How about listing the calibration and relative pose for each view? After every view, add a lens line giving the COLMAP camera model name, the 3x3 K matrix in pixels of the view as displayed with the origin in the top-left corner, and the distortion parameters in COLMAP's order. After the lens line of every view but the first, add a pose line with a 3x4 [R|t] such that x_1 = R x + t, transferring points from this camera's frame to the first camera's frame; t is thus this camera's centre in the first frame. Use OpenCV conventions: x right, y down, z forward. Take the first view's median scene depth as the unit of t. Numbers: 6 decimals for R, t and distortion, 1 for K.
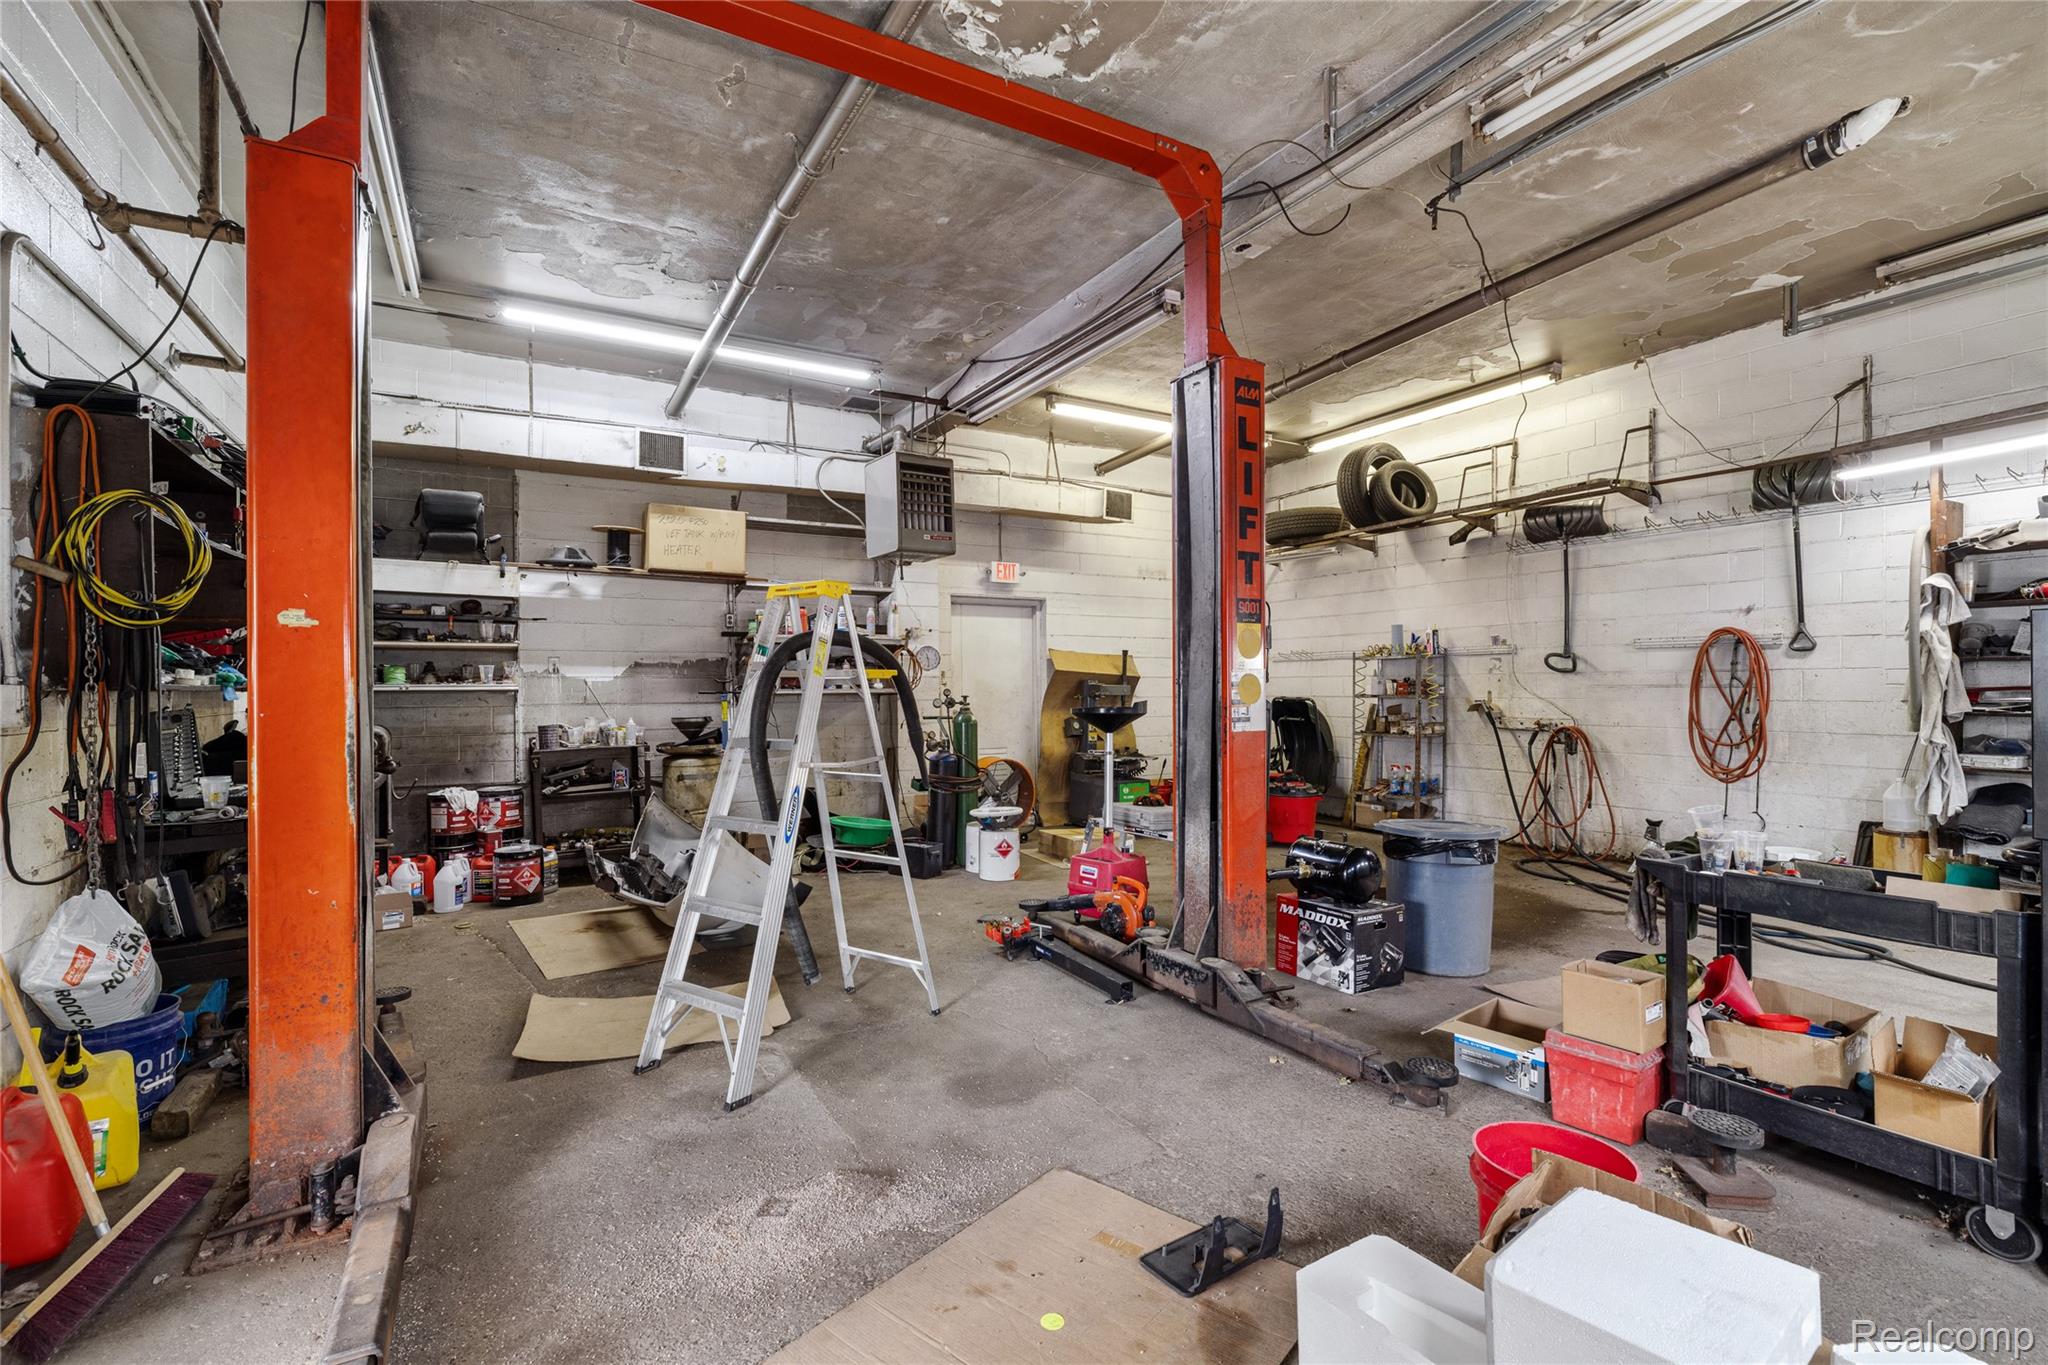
lens RADIAL K [[912.0, 0, 1024.6], [0, 912.0, 682.2], [0, 0, 1]] dist [0.000738, 0.000170]
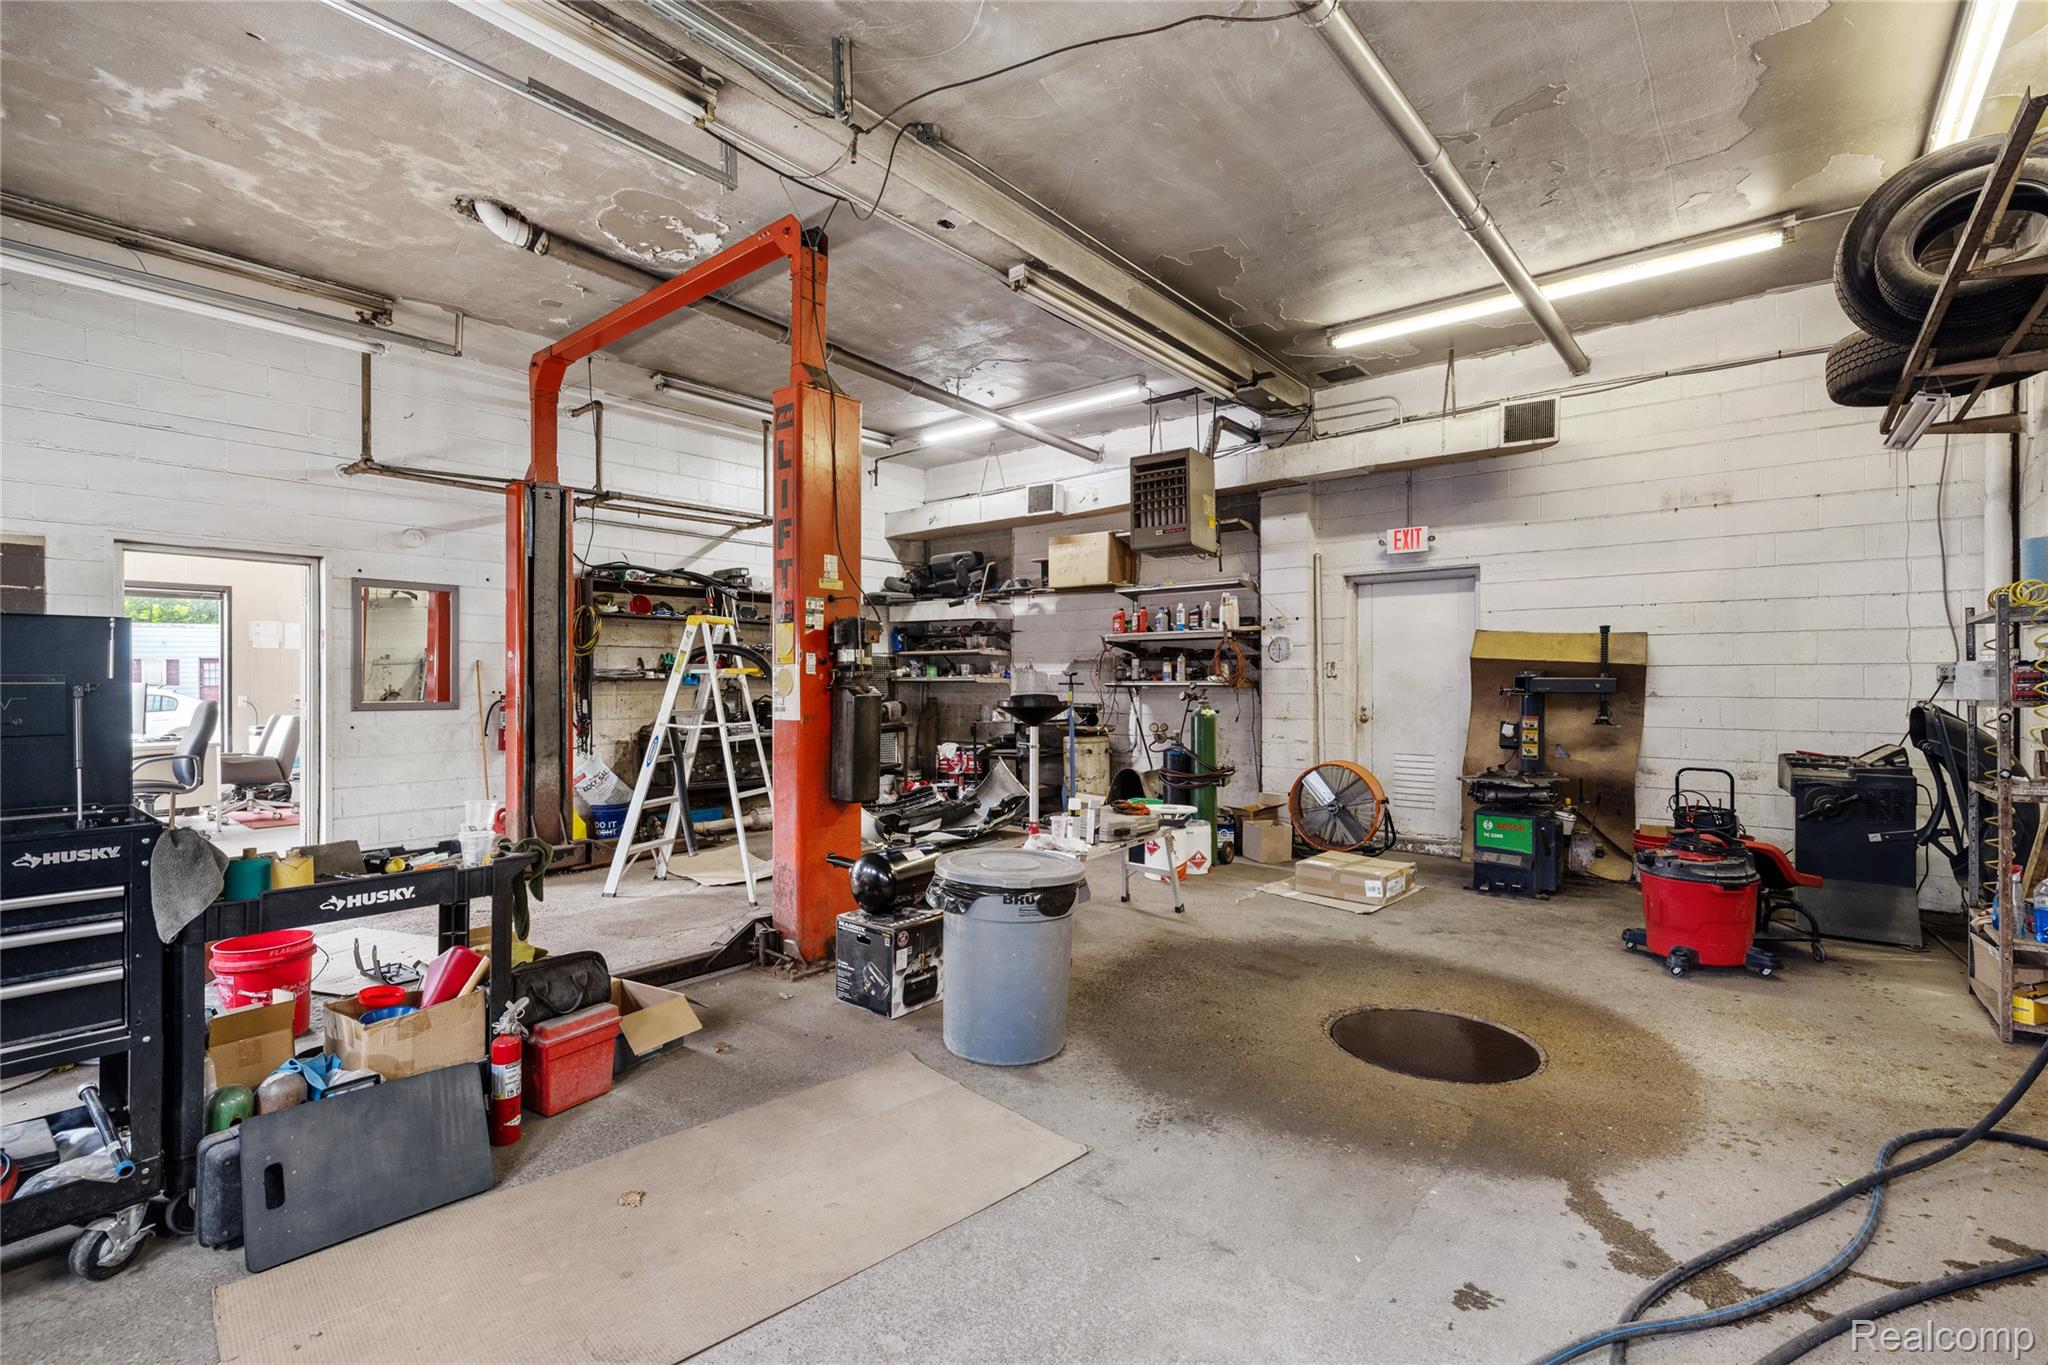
lens RADIAL K [[912.0, 0, 1024.2], [0, 912.0, 680.6], [0, 0, 1]] dist [0.000738, 0.000170]
pose [[0.354415, 0.005680, -0.935071, 0.791147], [0.002698, 0.999971, 0.007096, -0.001777], [0.935084, -0.005038, 0.354389, 0.497119]]
